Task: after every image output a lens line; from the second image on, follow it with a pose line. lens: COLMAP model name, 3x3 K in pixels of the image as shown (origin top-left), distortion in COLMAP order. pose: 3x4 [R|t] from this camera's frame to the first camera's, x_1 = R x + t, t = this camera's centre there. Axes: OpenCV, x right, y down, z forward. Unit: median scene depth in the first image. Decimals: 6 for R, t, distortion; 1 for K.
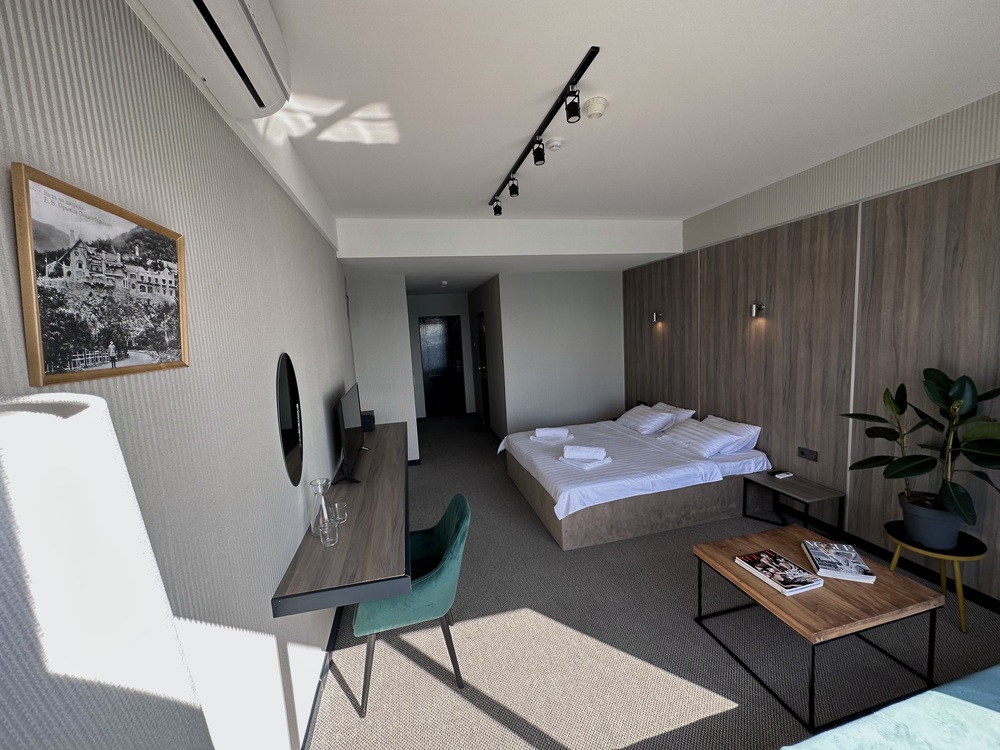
lens RADIAL K [[399.2, 0, 500.3], [0, 399.2, 373.6], [0, 0, 1]] dist [-0.003832, 0.000361]
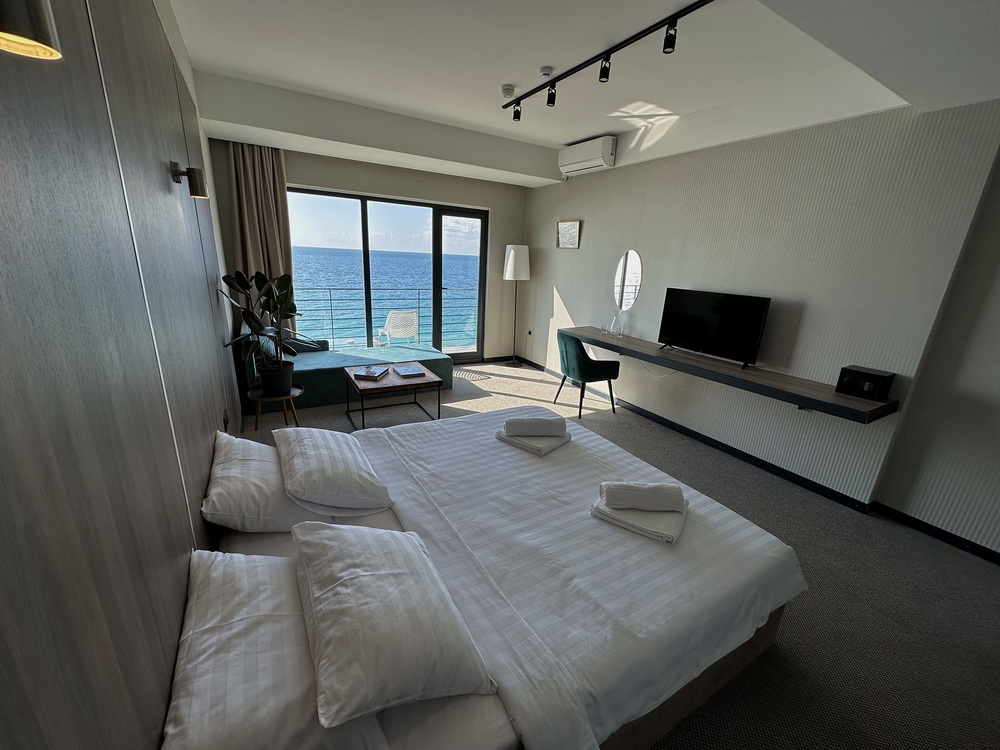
lens RADIAL K [[399.2, 0, 500.3], [0, 399.2, 373.6], [0, 0, 1]] dist [-0.003832, 0.000361]
pose [[-0.955683, 0.092740, -0.279410, 0.425151], [-0.029045, 0.914754, 0.402967, -0.142623], [0.292962, 0.393224, -0.871521, 1.466741]]
